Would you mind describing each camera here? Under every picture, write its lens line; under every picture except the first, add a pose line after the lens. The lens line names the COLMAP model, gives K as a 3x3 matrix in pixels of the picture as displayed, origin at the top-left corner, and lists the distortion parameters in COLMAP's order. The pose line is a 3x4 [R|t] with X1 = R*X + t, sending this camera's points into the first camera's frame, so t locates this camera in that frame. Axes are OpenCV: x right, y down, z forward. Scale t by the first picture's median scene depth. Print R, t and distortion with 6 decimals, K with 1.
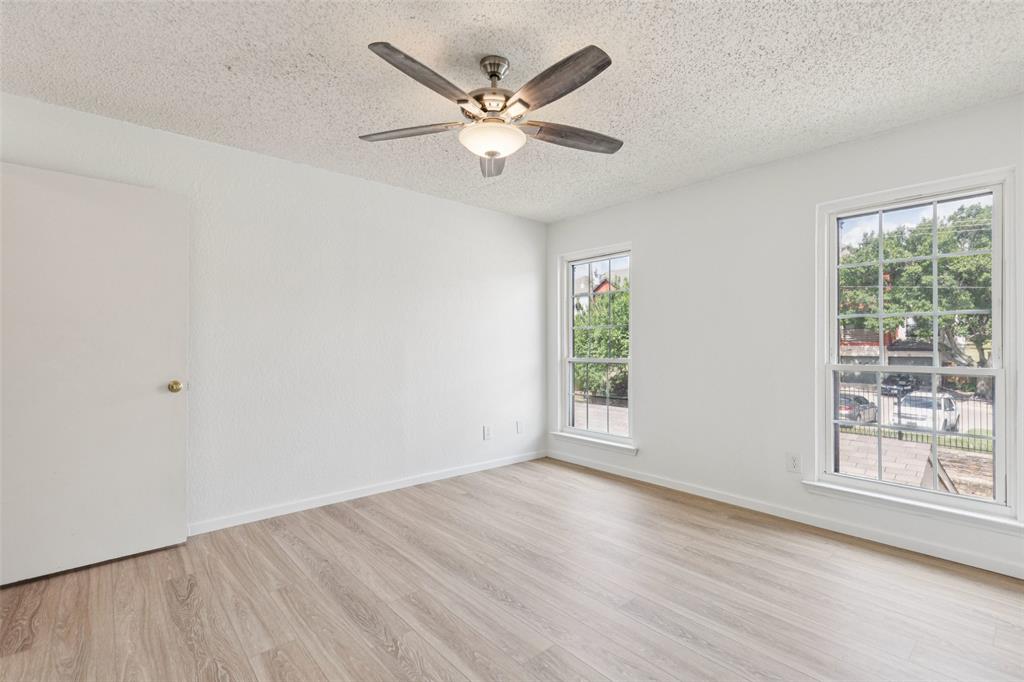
lens RADIAL K [[463.3, 0, 513.9], [0, 463.3, 347.0], [0, 0, 1]] dist [0.021741, -0.007807]
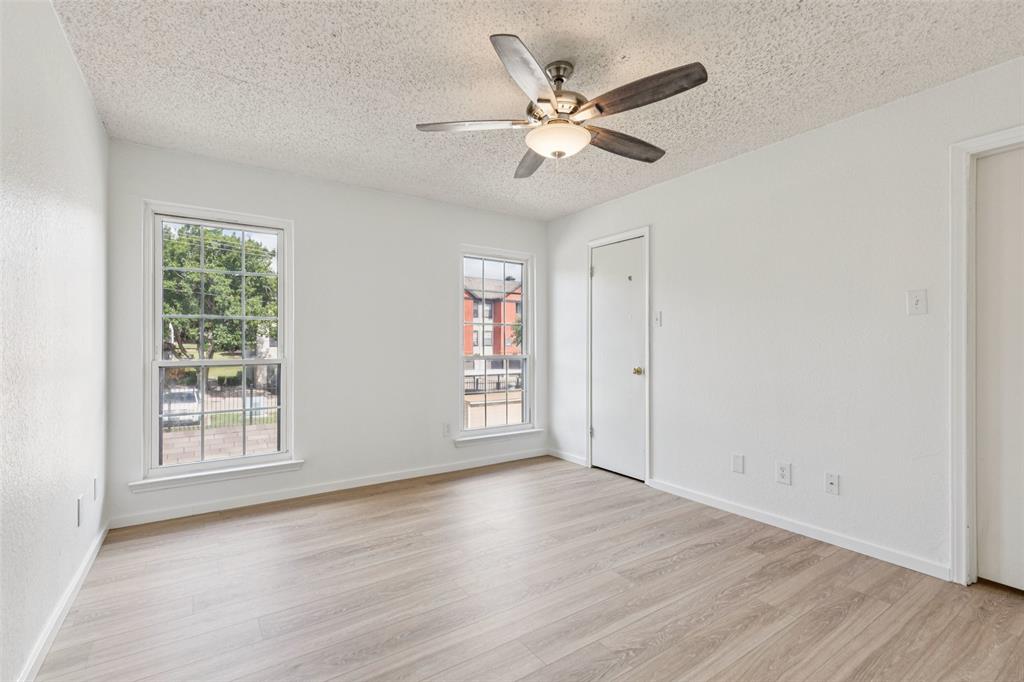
lens RADIAL K [[463.3, 0, 513.9], [0, 463.3, 347.0], [0, 0, 1]] dist [0.021741, -0.007807]
pose [[0.122845, -0.002295, 0.992423, -0.900286], [0.003549, 0.999992, 0.001874, 0.008386], [-0.992420, 0.003292, 0.122852, 0.808512]]
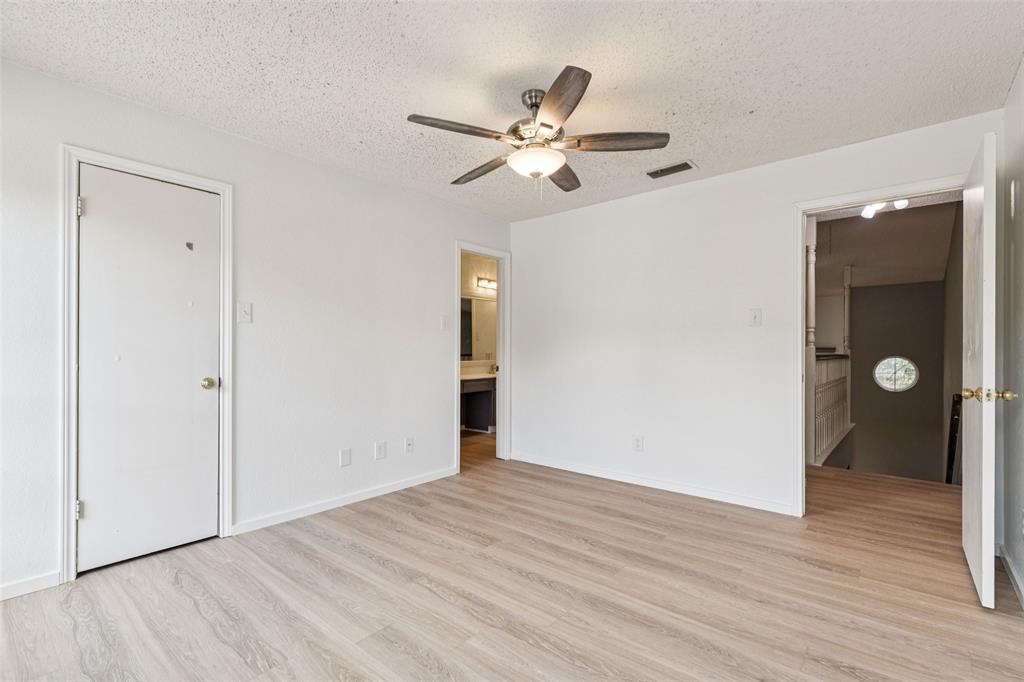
lens RADIAL K [[463.3, 0, 513.9], [0, 463.3, 347.0], [0, 0, 1]] dist [0.021741, -0.007807]
pose [[-0.988598, -0.001524, -0.150568, 0.153492], [-0.000787, 0.999987, -0.004957, 0.013704], [0.150574, -0.004782, -0.988587, 1.782079]]
